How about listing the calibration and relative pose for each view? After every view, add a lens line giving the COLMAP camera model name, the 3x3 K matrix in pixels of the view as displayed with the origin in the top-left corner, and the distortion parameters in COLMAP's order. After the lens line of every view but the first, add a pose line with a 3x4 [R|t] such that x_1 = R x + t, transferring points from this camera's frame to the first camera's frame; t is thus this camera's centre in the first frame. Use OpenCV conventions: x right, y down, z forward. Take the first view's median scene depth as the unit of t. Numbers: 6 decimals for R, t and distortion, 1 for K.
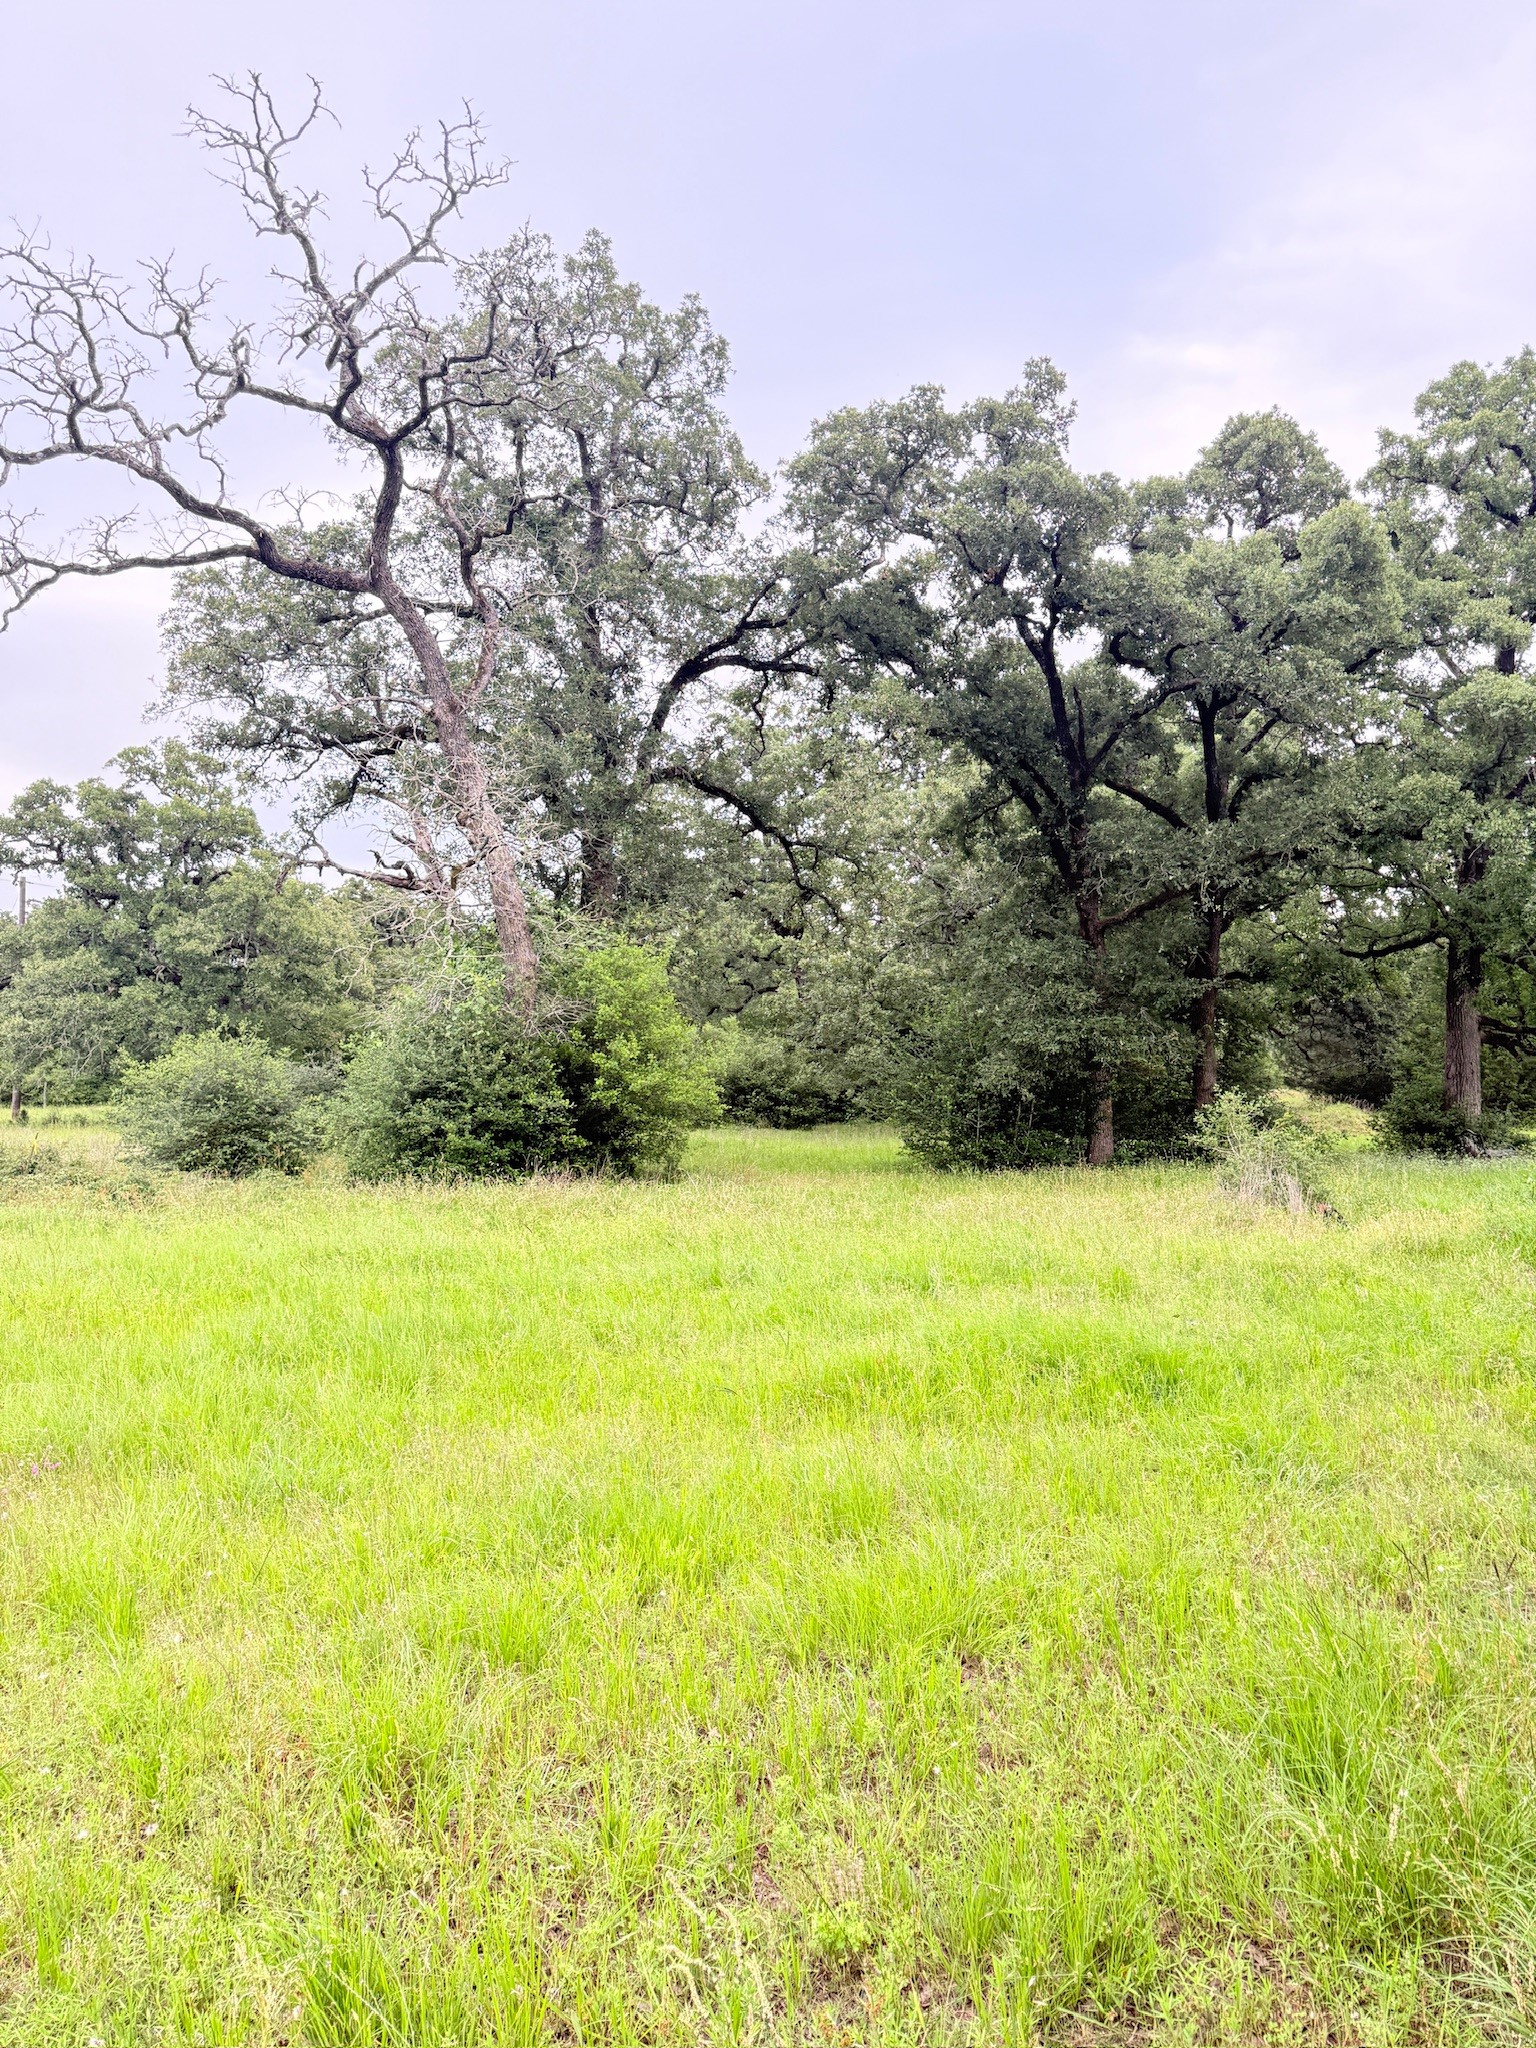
lens RADIAL K [[1416.1, 0, 761.7], [0, 1416.1, 1018.1], [0, 0, 1]] dist [0.058414, -0.003613]
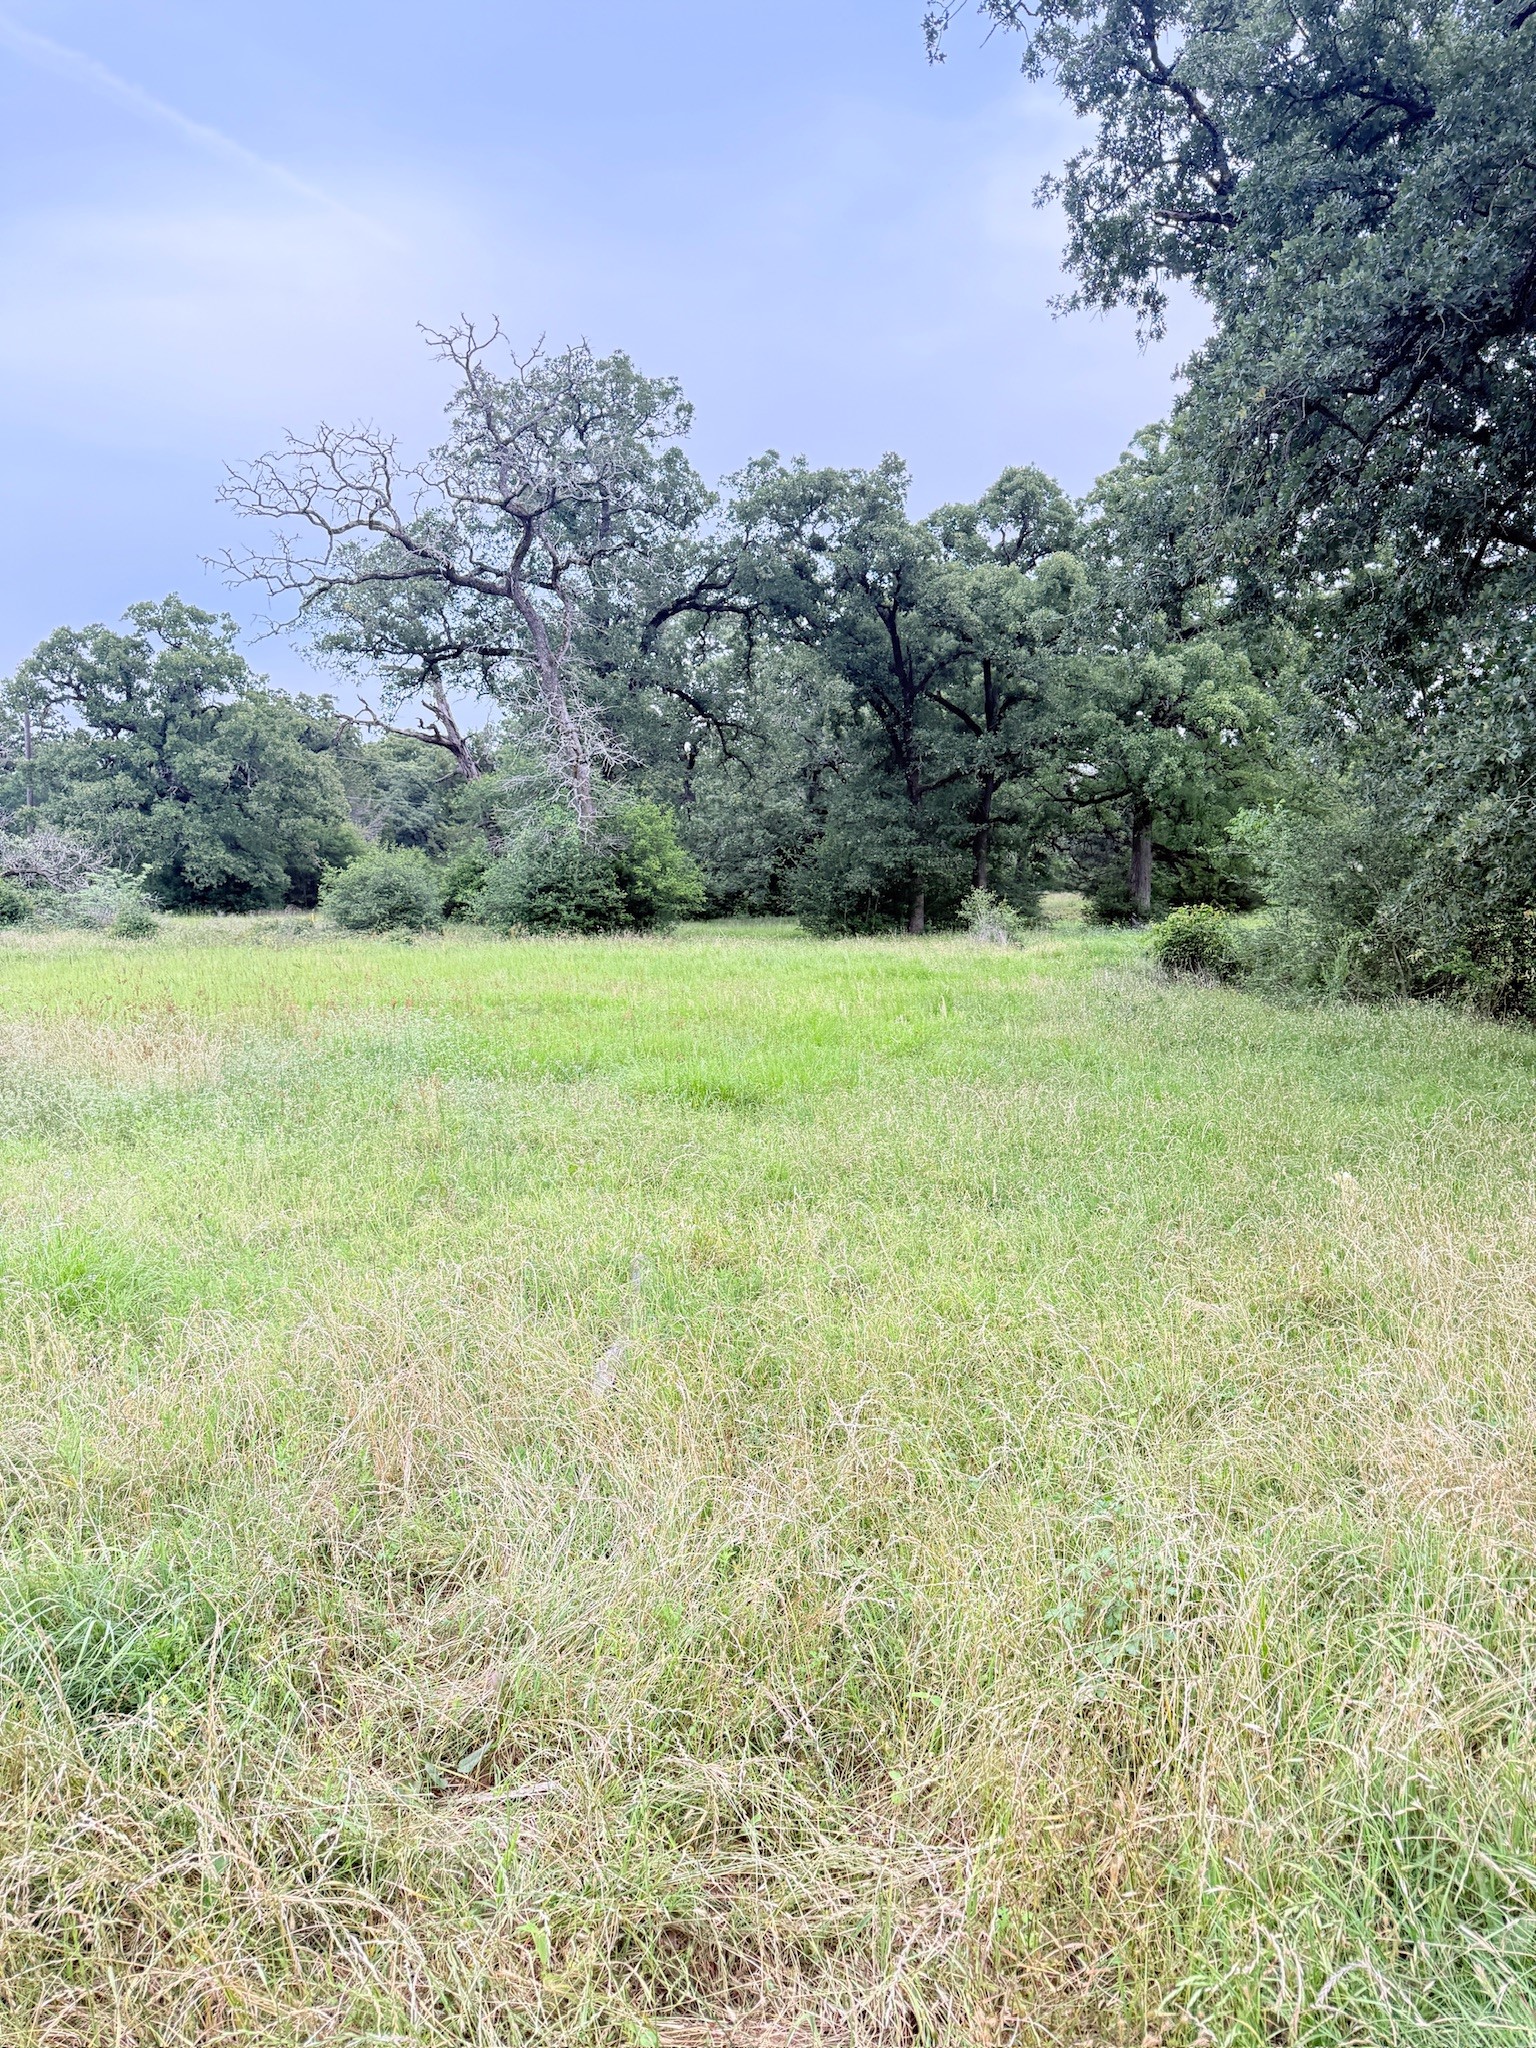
lens RADIAL K [[1416.1, 0, 765.2], [0, 1416.1, 1027.6], [0, 0, 1]] dist [0.058414, -0.003613]
pose [[0.992638, -0.008993, 0.120781, -0.140411], [-0.008342, 0.989794, 0.142258, -0.023987], [-0.120828, -0.142219, 0.982433, -0.633367]]
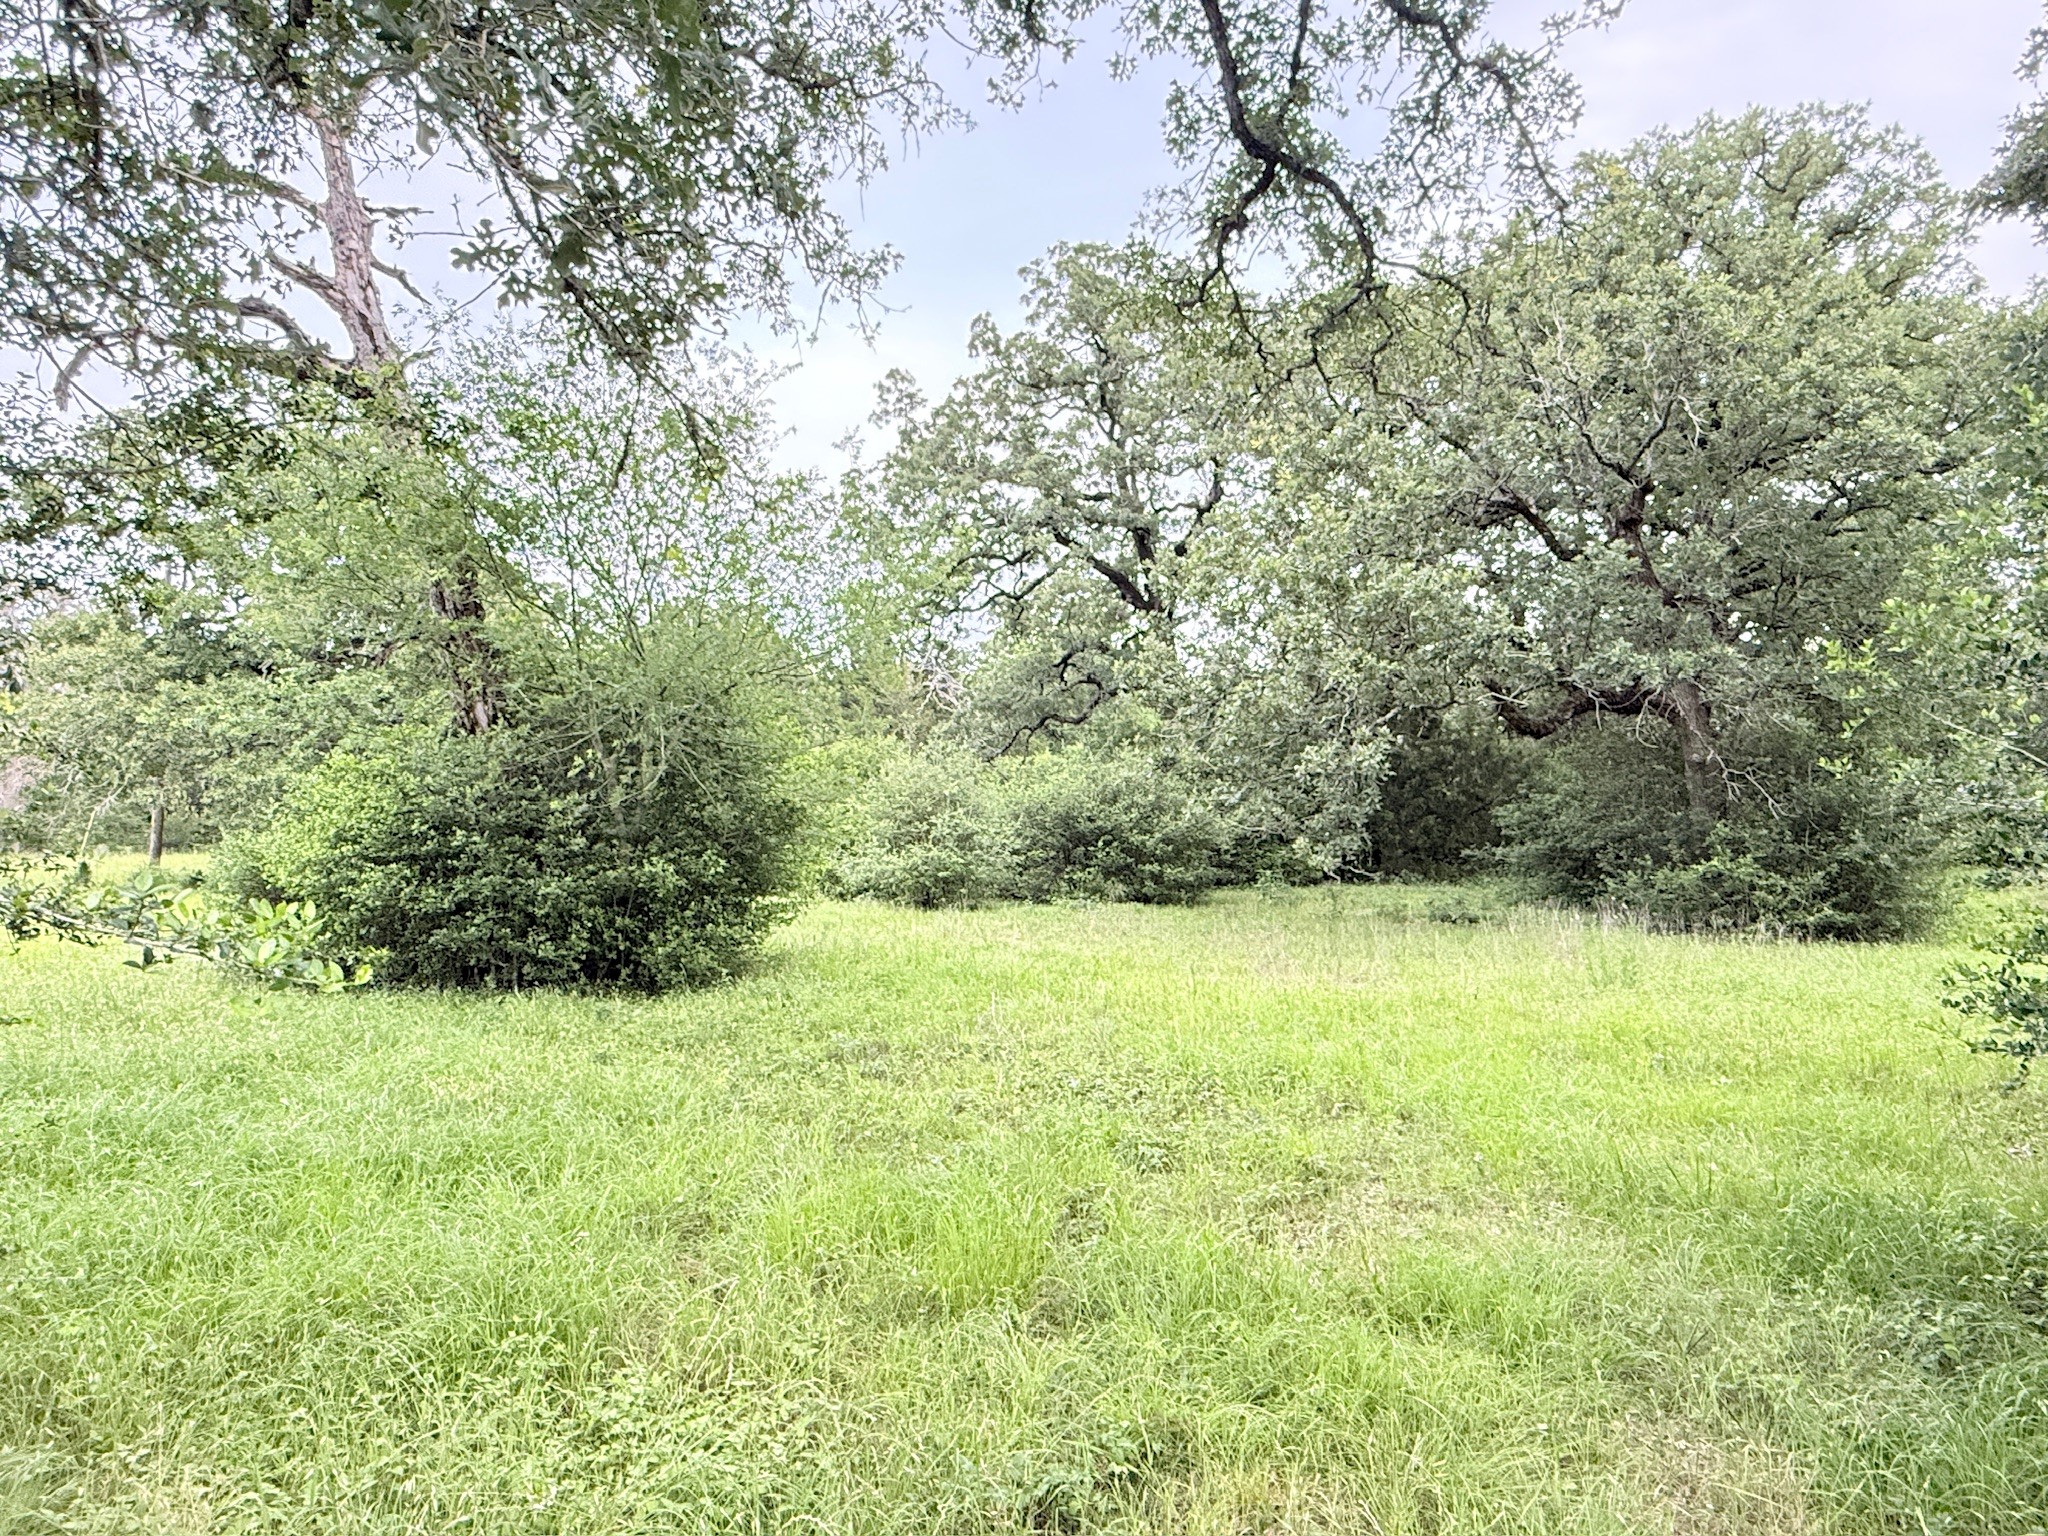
lens RADIAL K [[1240.5, 0, 1022.3], [0, 1240.5, 768.9], [0, 0, 1]] dist [0.000051, 0.000496]
pose [[0.997050, -0.005641, -0.076551, 0.002656], [0.005221, 0.999970, -0.005683, 0.046354], [0.076580, 0.005266, 0.997050, 0.901123]]
